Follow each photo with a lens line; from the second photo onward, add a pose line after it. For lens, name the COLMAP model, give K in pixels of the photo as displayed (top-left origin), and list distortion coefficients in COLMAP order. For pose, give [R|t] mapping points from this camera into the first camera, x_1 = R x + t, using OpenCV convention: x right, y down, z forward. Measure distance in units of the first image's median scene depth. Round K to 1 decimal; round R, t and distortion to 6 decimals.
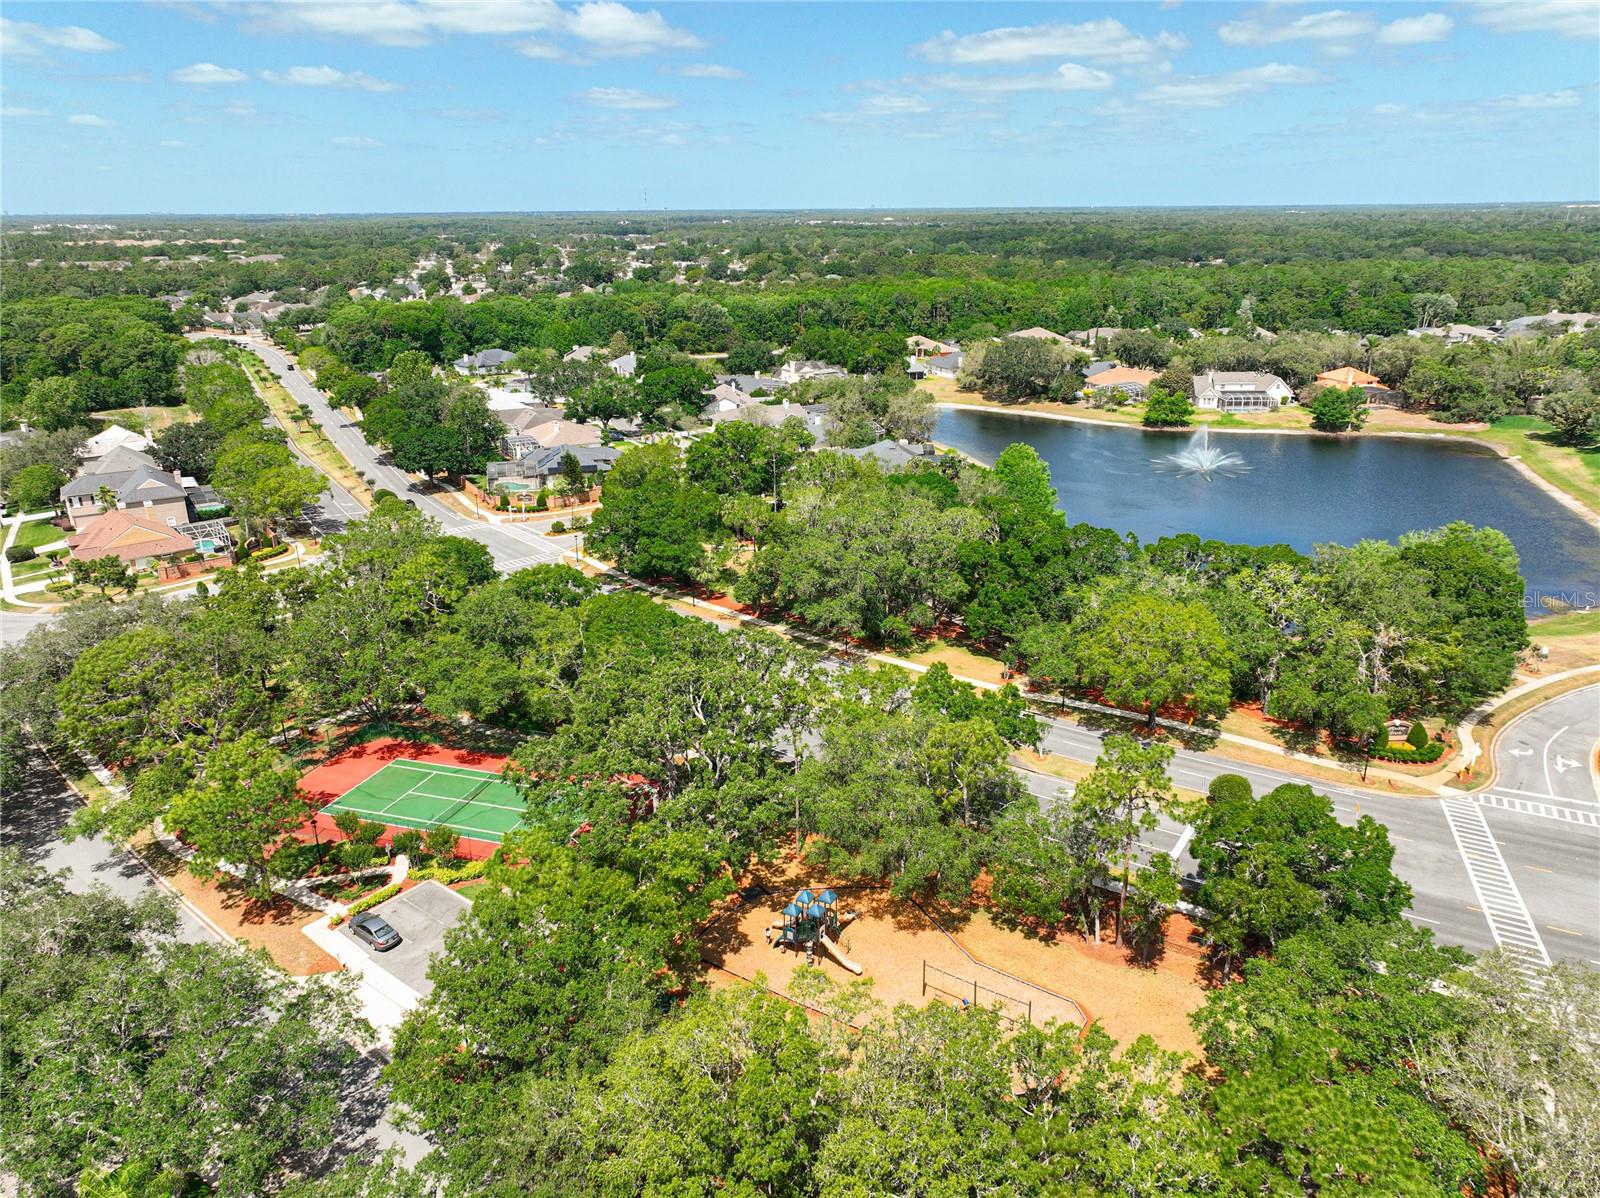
lens RADIAL K [[1122.6, 0, 800.0], [0, 1122.6, 599.0], [0, 0, 1]] dist [-0.005621, 0.021010]
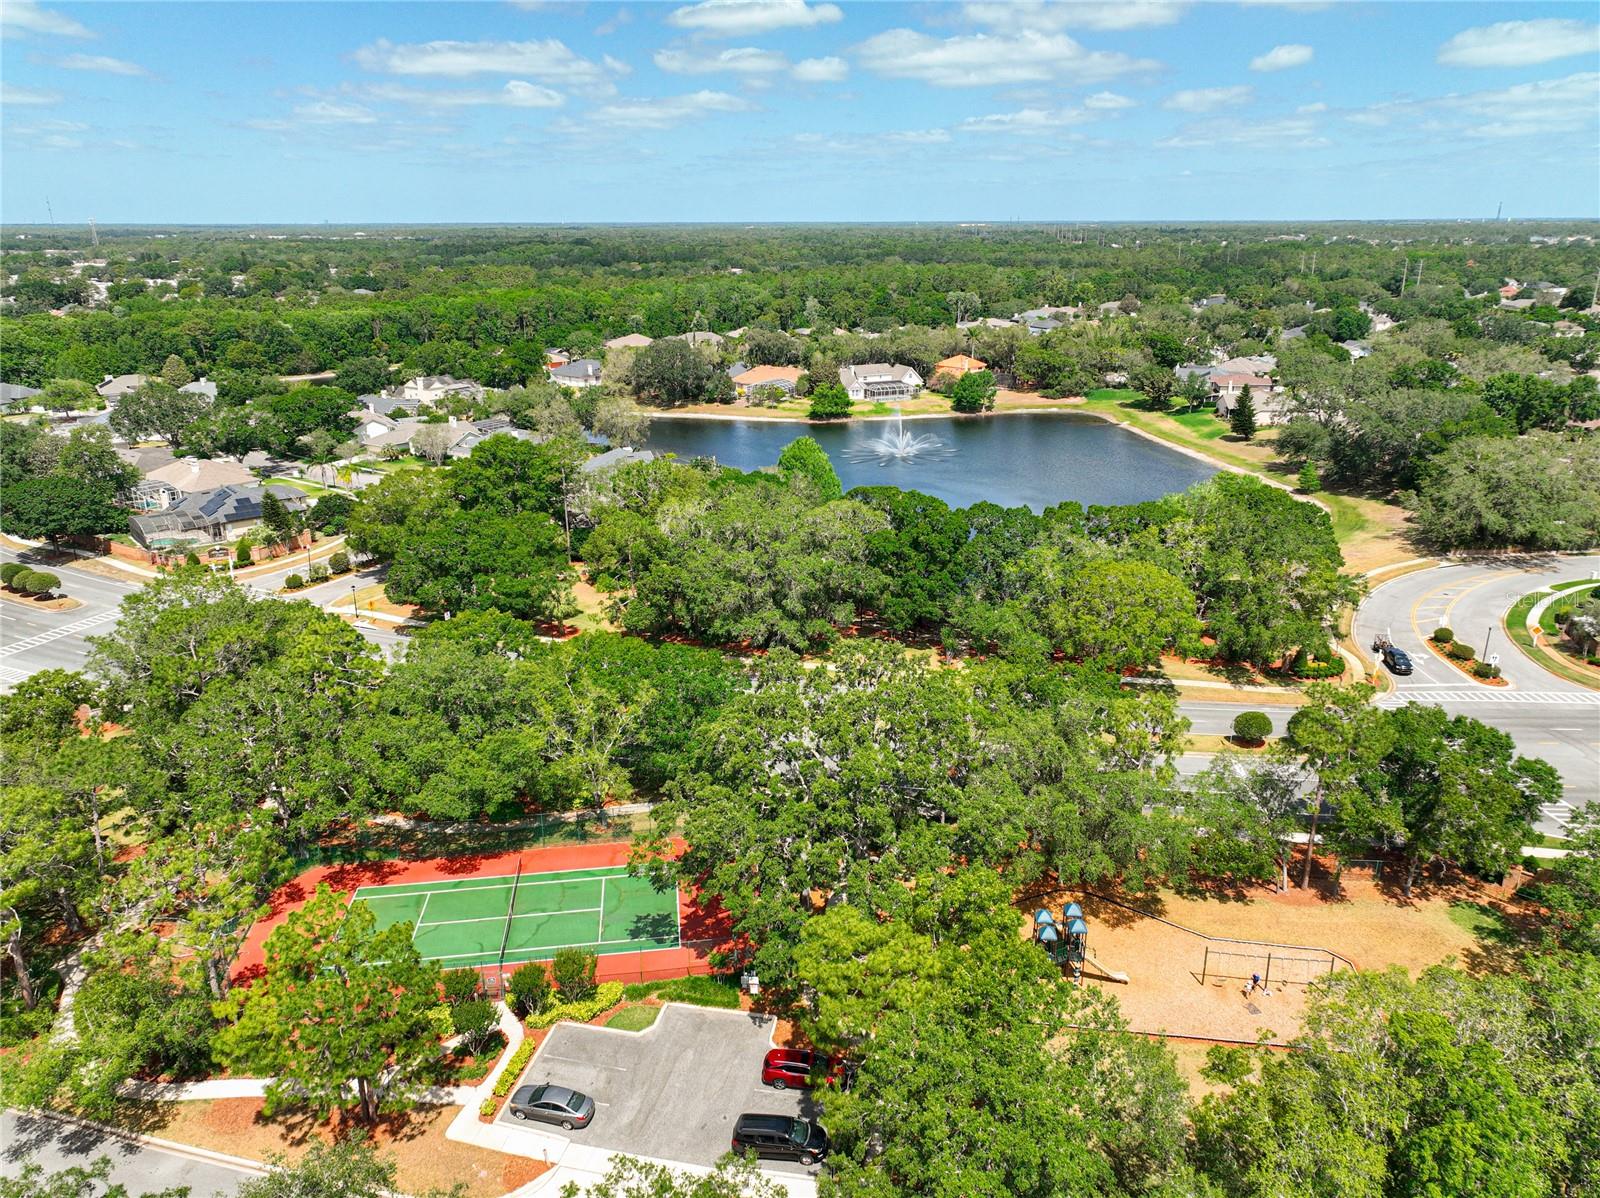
lens RADIAL K [[1122.6, 0, 800.0], [0, 1122.6, 599.0], [0, 0, 1]] dist [-0.005621, 0.021010]
pose [[0.903078, -0.133033, 0.408354, -0.141242], [0.138352, 0.990243, 0.016635, -0.008986], [-0.406583, 0.041474, 0.912672, 0.065793]]
